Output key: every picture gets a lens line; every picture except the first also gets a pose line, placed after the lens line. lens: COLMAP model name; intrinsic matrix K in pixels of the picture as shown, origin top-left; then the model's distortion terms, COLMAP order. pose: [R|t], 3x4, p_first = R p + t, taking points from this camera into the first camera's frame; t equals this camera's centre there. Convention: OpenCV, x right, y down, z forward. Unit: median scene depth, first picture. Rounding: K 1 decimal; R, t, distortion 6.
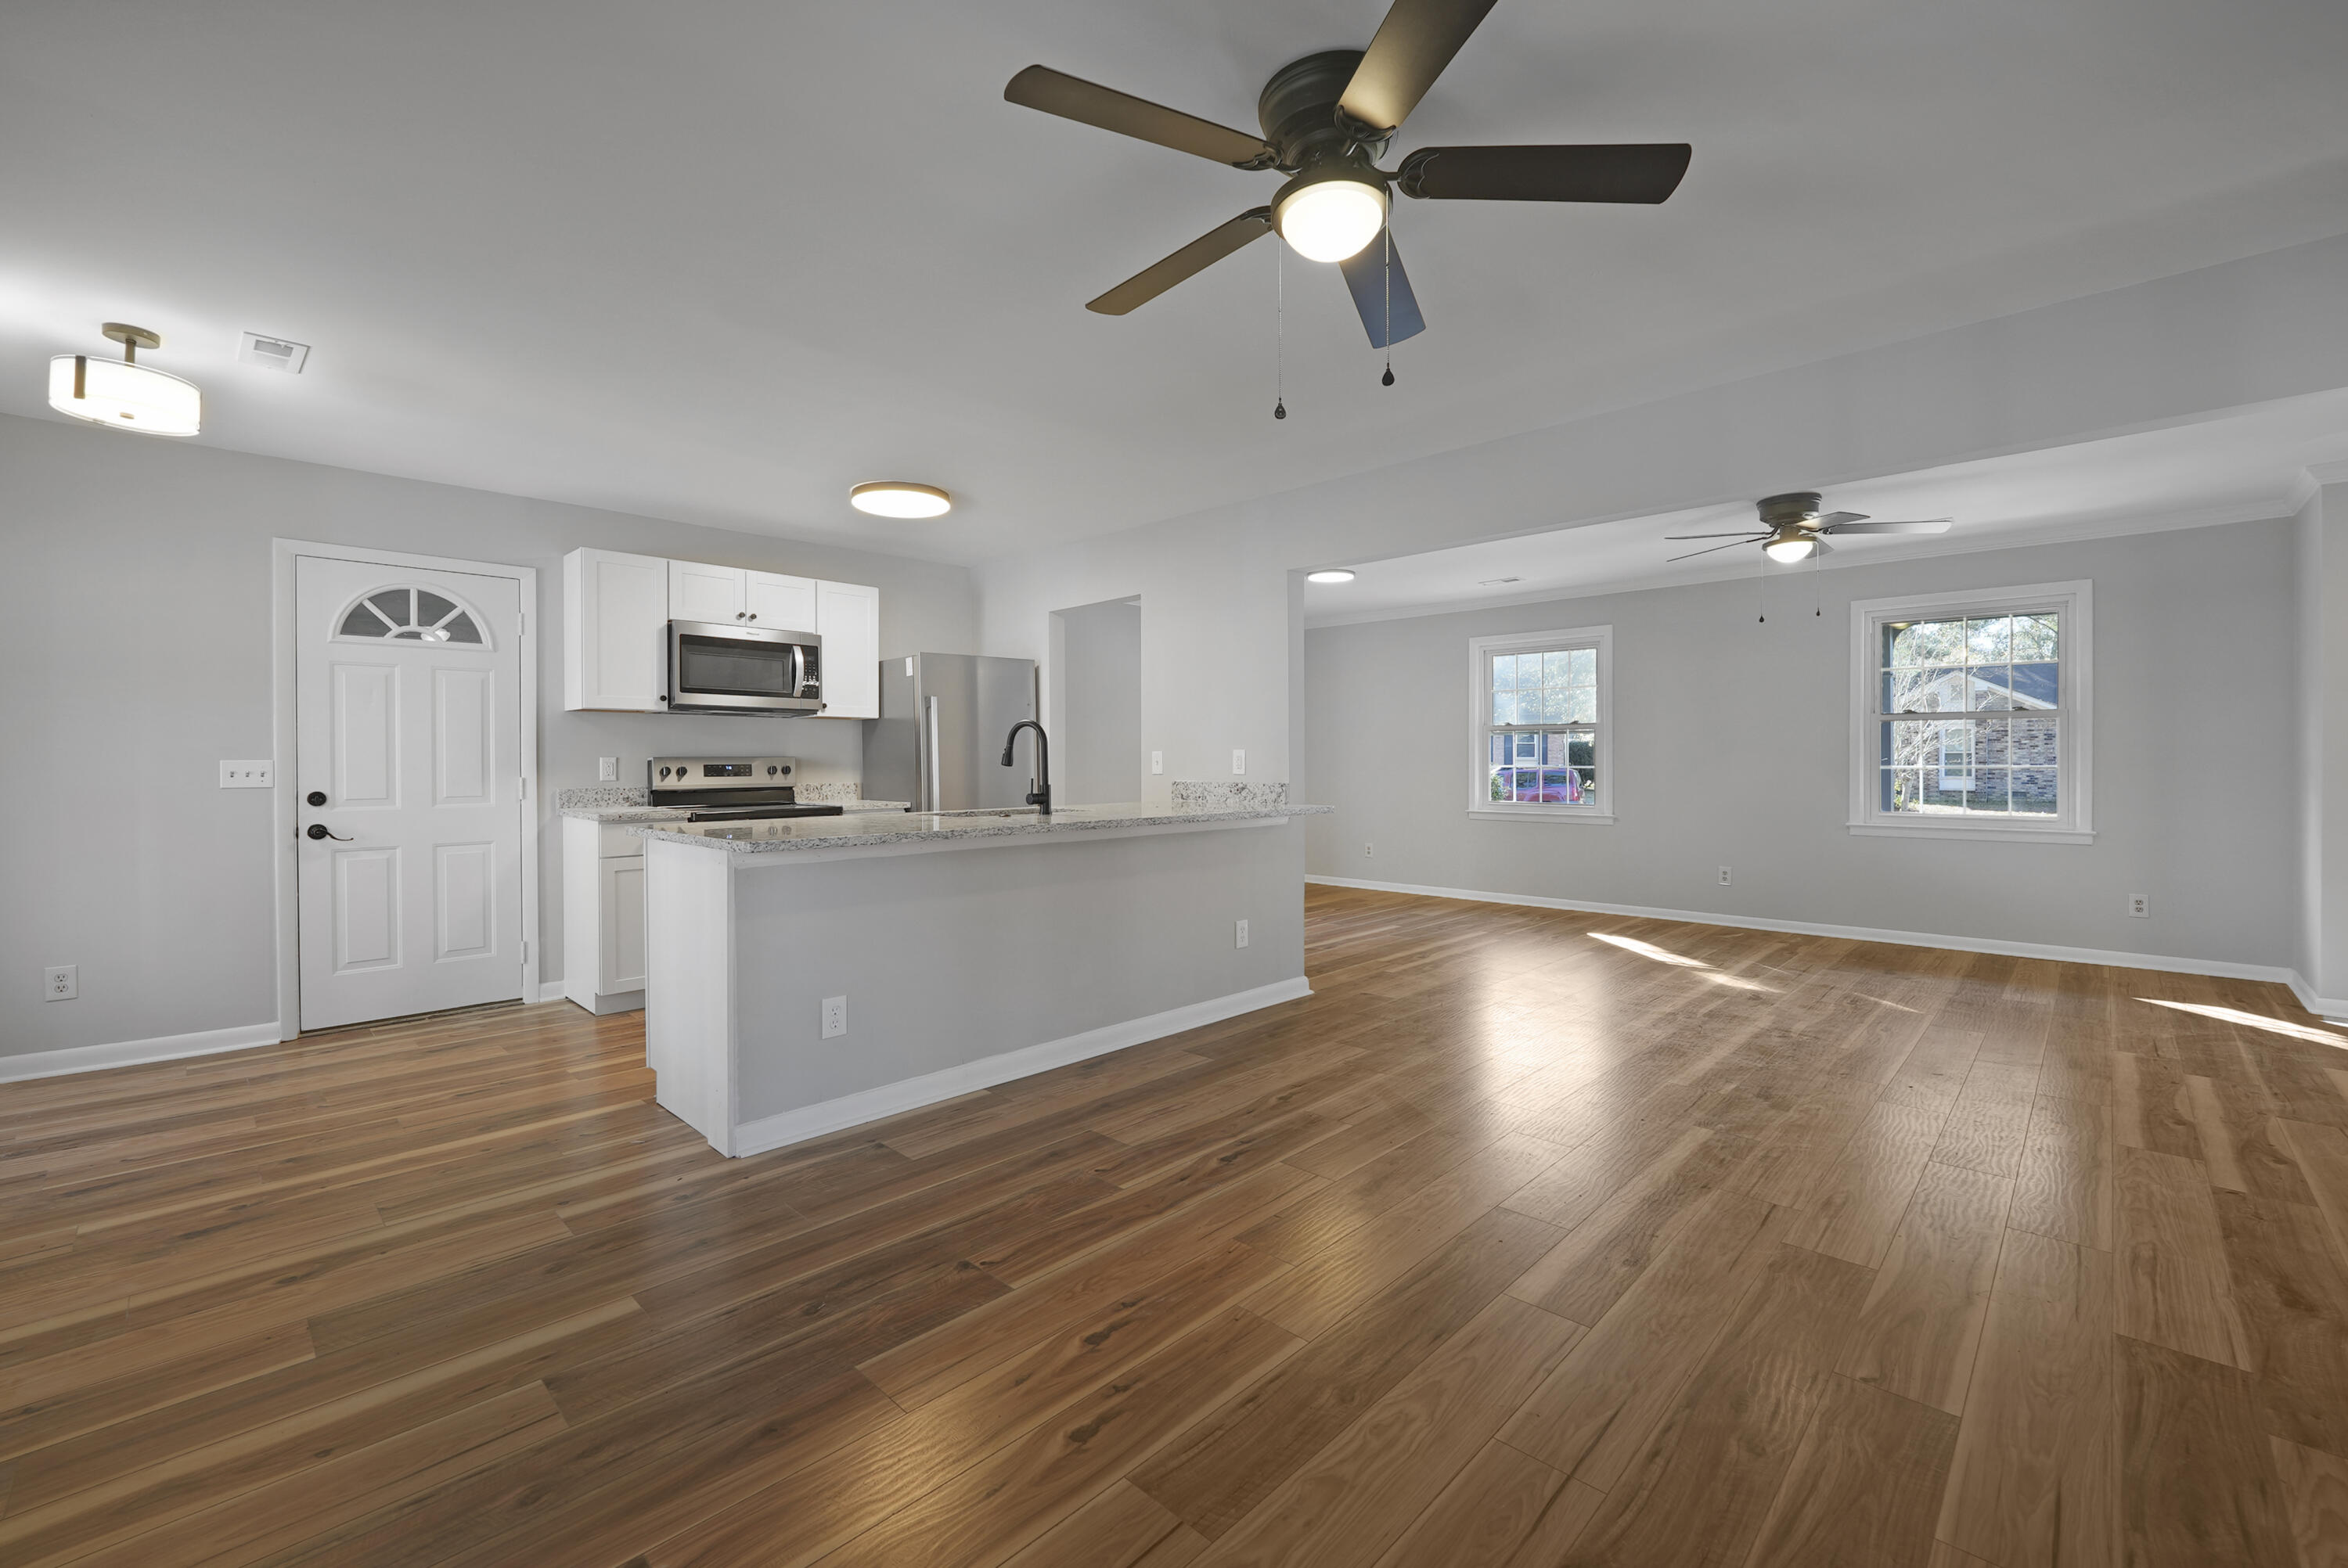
lens RADIAL K [[983.6, 0, 1177.5], [0, 983.6, 772.9], [0, 0, 1]] dist [-0.012170, -0.000547]
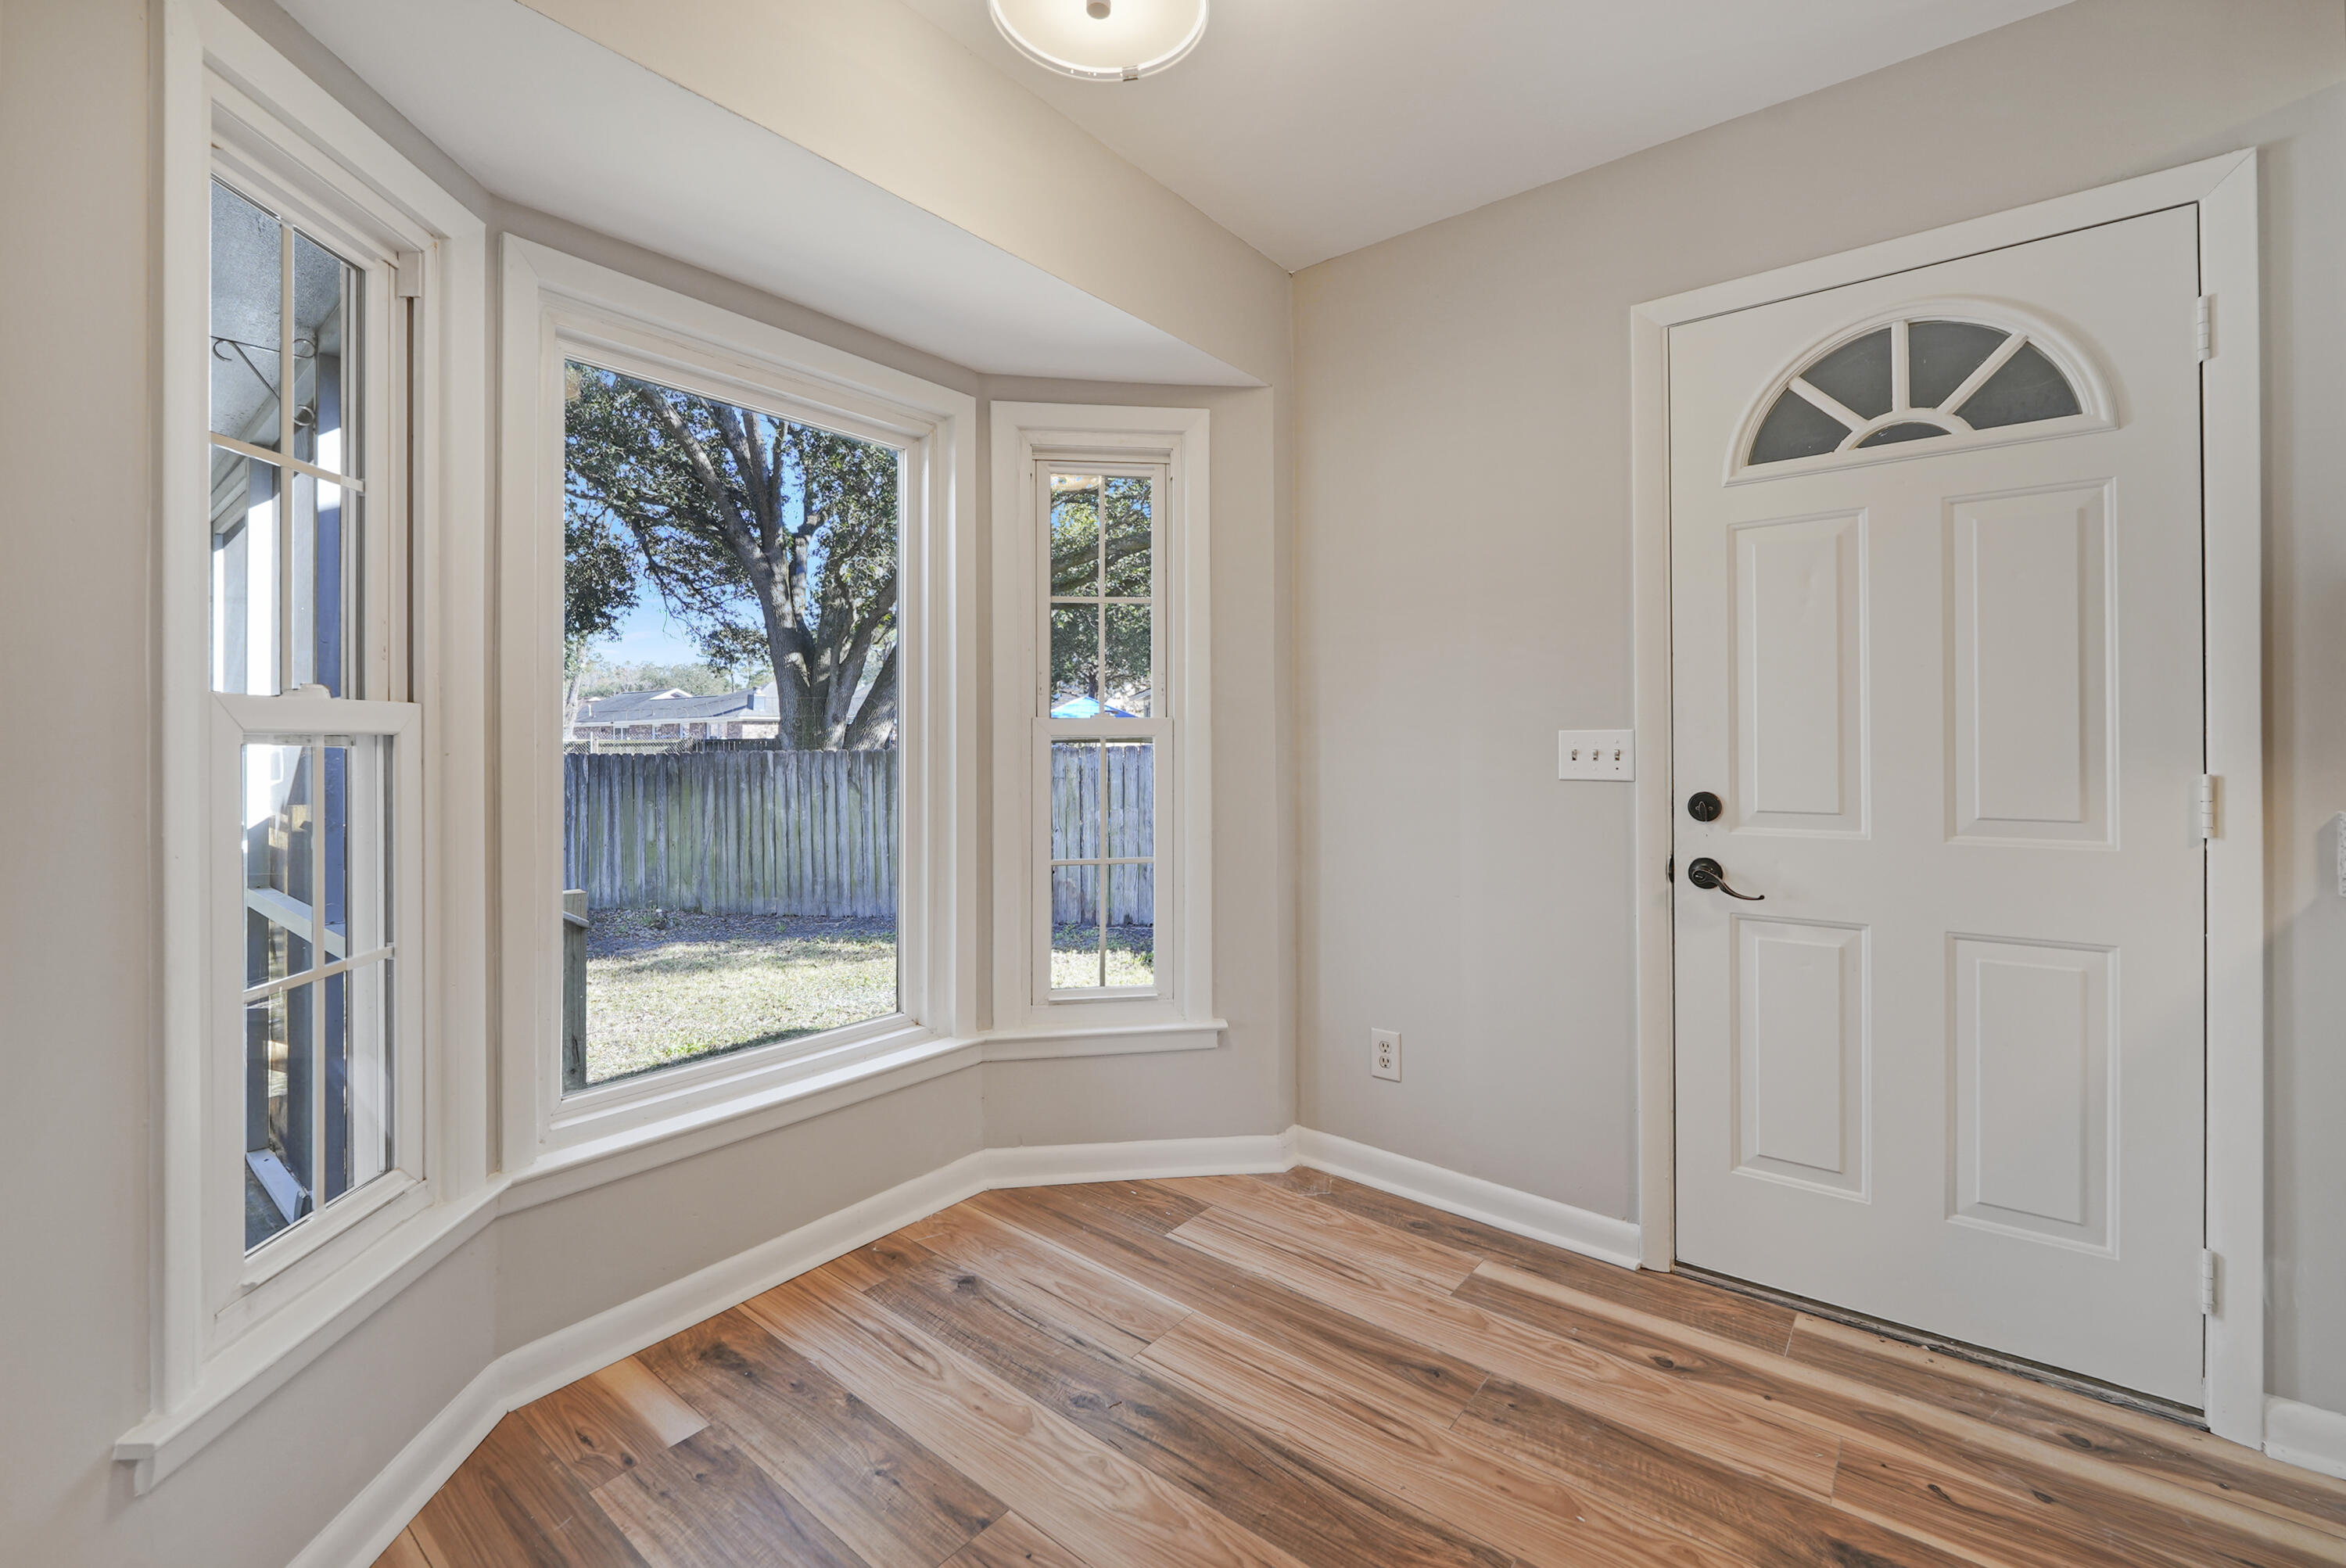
lens RADIAL K [[974.0, 0, 1183.5], [0, 974.0, 737.6], [0, 0, 1]] dist [-0.012144, -0.000567]
pose [[0.091043, 0.000923, -0.995847, -0.403062], [-0.004614, 0.999989, 0.000505, -0.007281], [0.995836, 0.004549, 0.091046, 0.669307]]
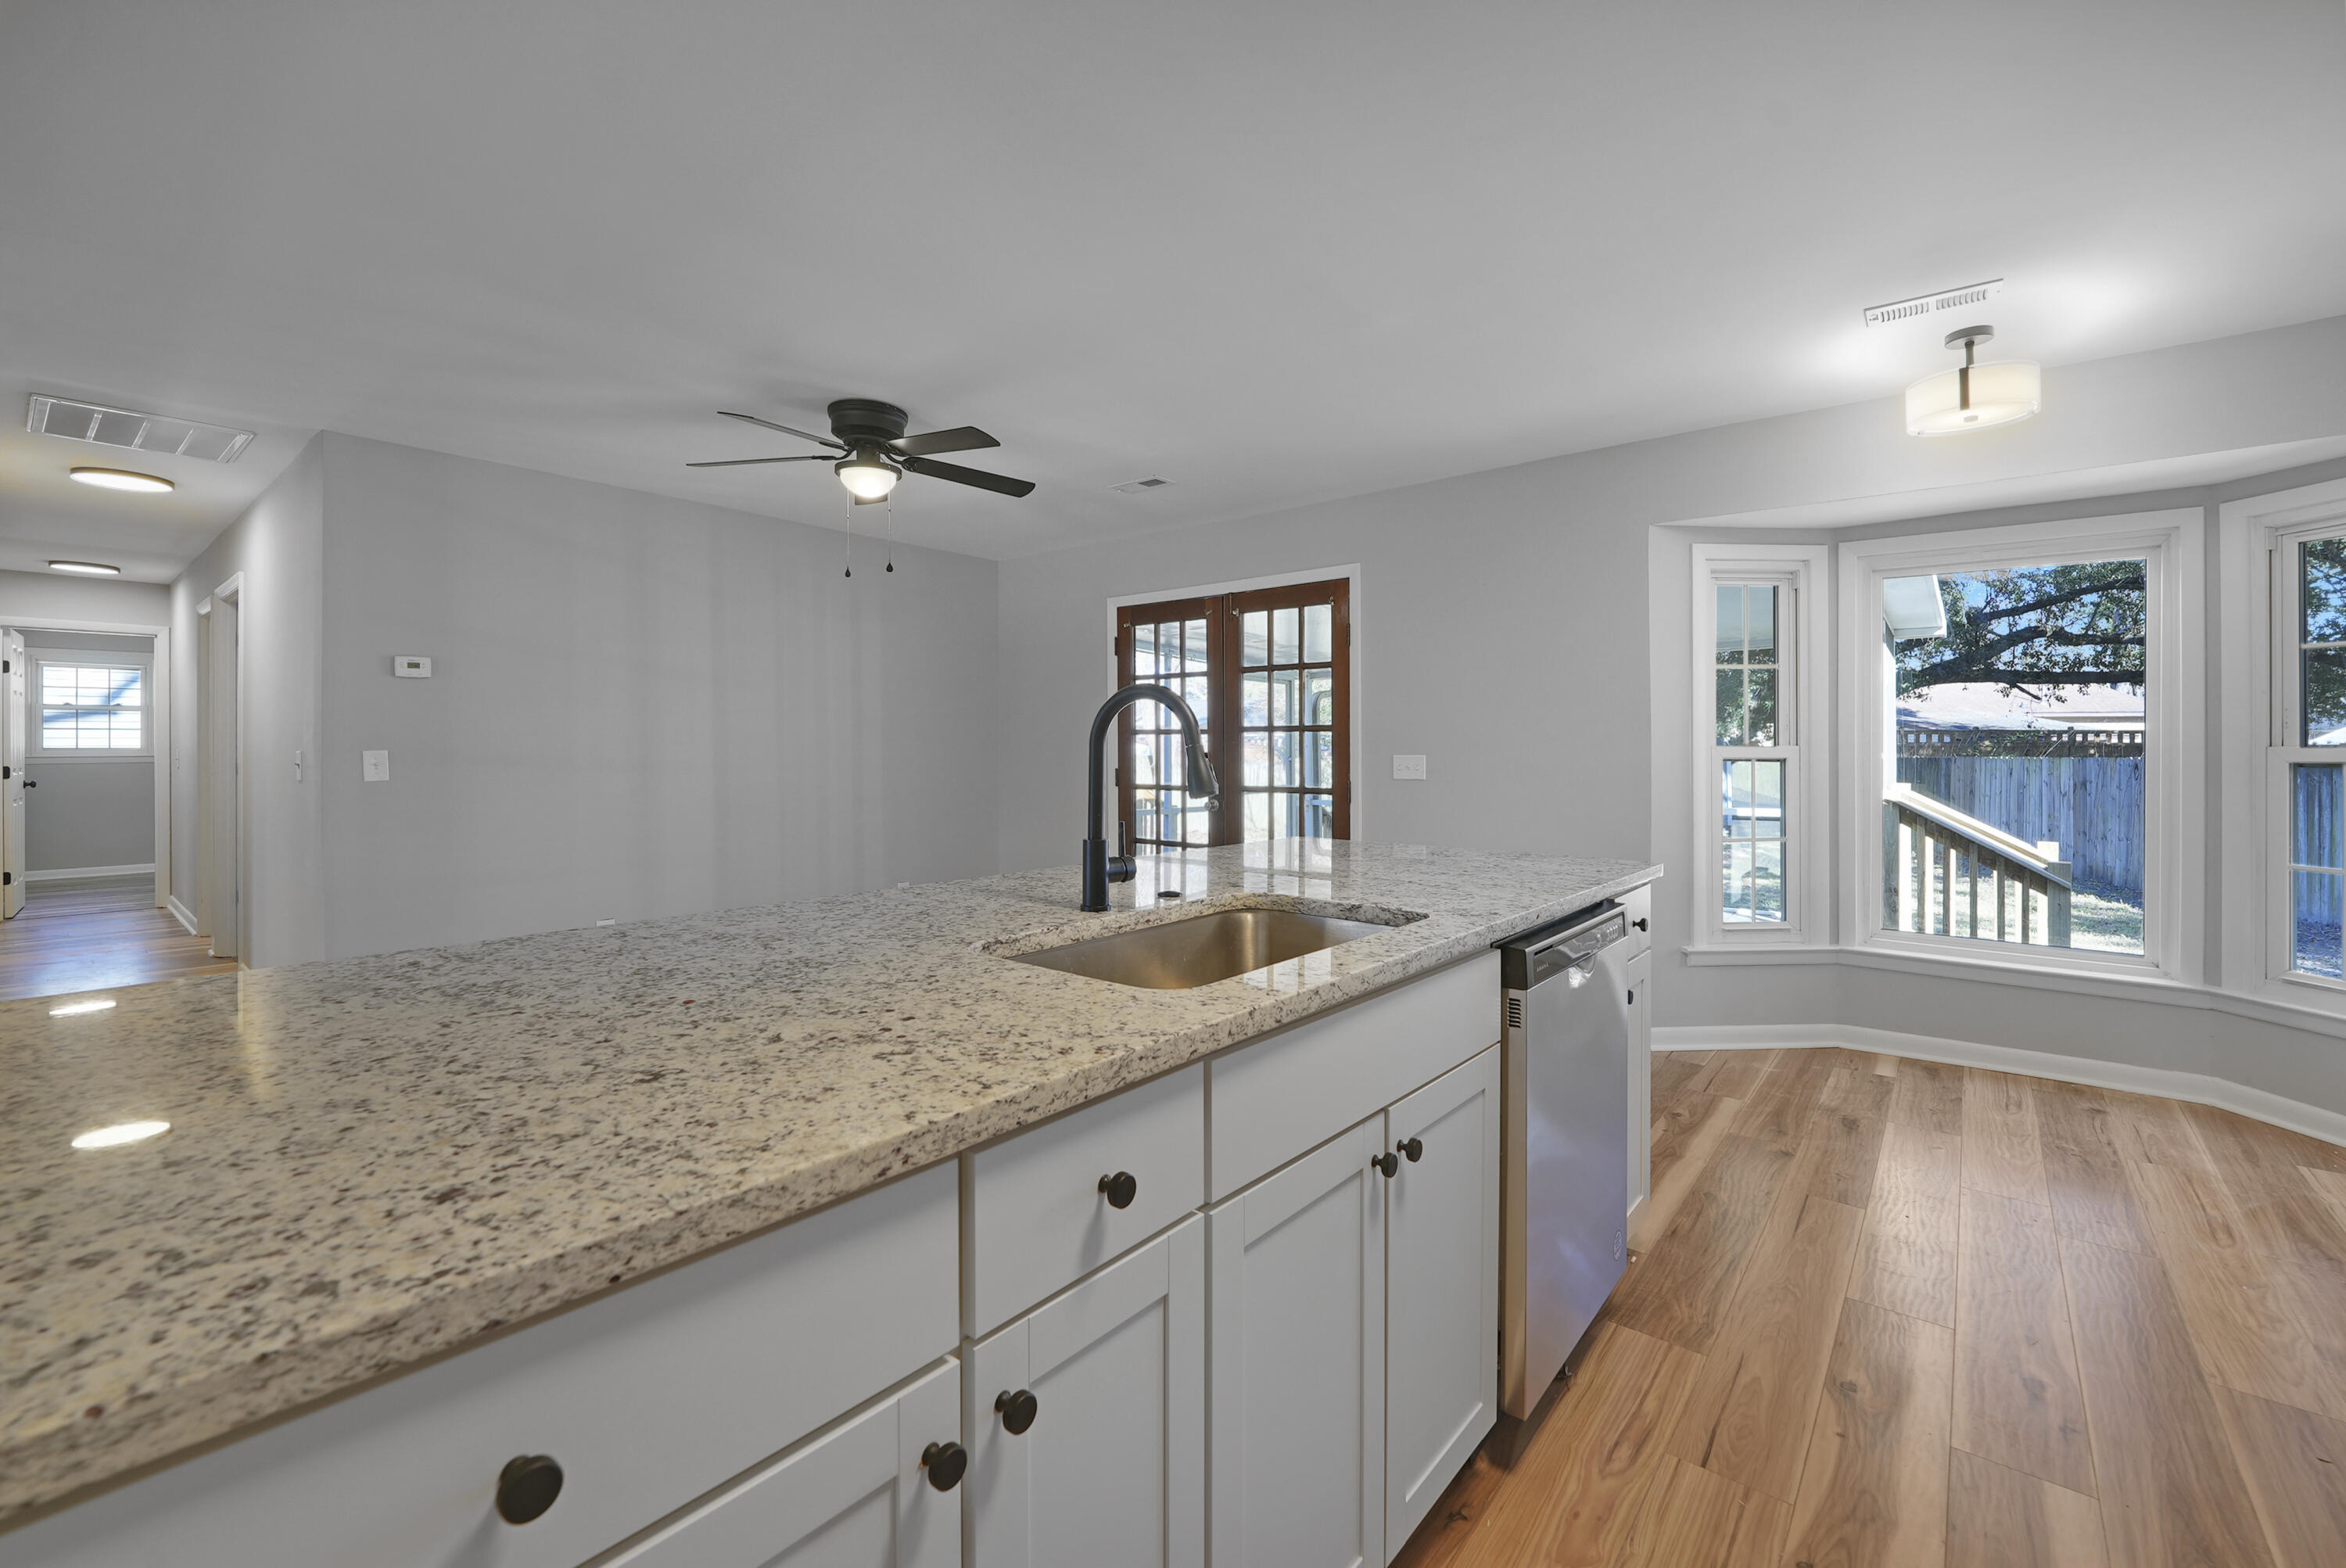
lens RADIAL K [[974.0, 0, 1183.5], [0, 974.0, 737.6], [0, 0, 1]] dist [-0.012144, -0.000567]
pose [[-0.997269, 0.001631, -0.073840, -0.132428], [0.001598, 0.999999, 0.000498, -0.027828], [0.073841, 0.000379, -0.997270, 1.291658]]
